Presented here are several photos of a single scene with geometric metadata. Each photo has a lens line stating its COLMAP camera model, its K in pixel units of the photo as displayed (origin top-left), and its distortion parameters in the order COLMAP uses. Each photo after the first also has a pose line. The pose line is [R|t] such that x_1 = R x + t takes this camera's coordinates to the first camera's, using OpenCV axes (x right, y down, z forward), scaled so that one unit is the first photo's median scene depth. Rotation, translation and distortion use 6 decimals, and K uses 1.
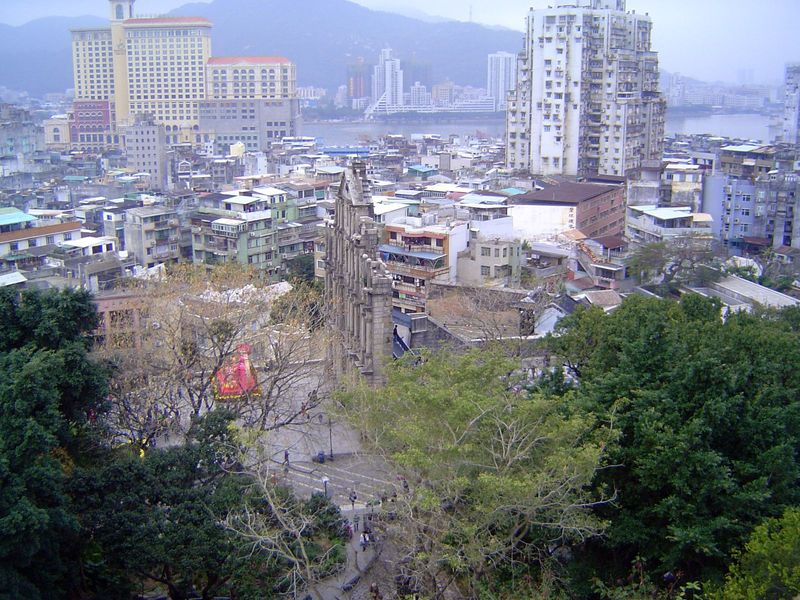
lens RADIAL K [[925.7, 0, 400.1], [0, 925.7, 299.2], [0, 0, 1]] dist [-0.115475, 0.000000]
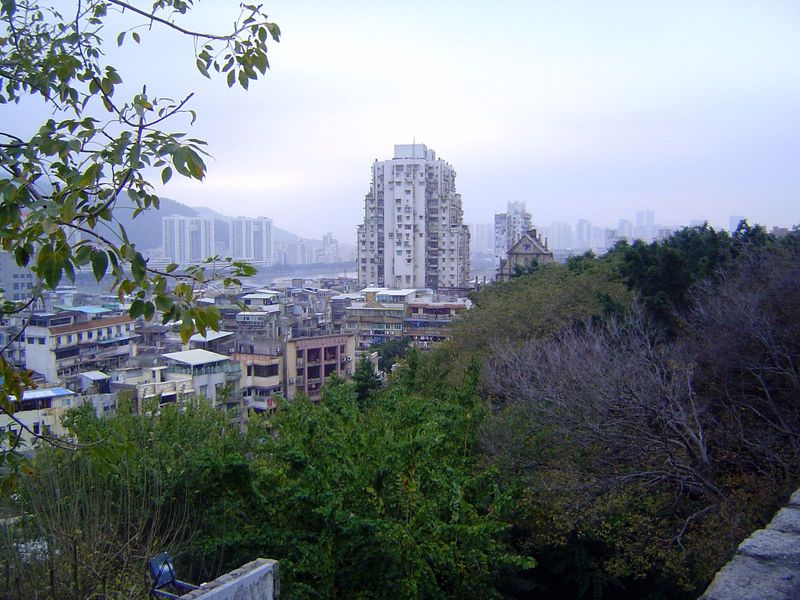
lens RADIAL K [[925.7, 0, 399.9], [0, 925.7, 300.2], [0, 0, 1]] dist [-0.115475, 0.000000]
pose [[0.921914, -0.028130, 0.386372, -0.333493], [0.095861, 0.982908, -0.157173, 0.077265], [-0.375347, 0.181938, 0.908853, -0.137710]]
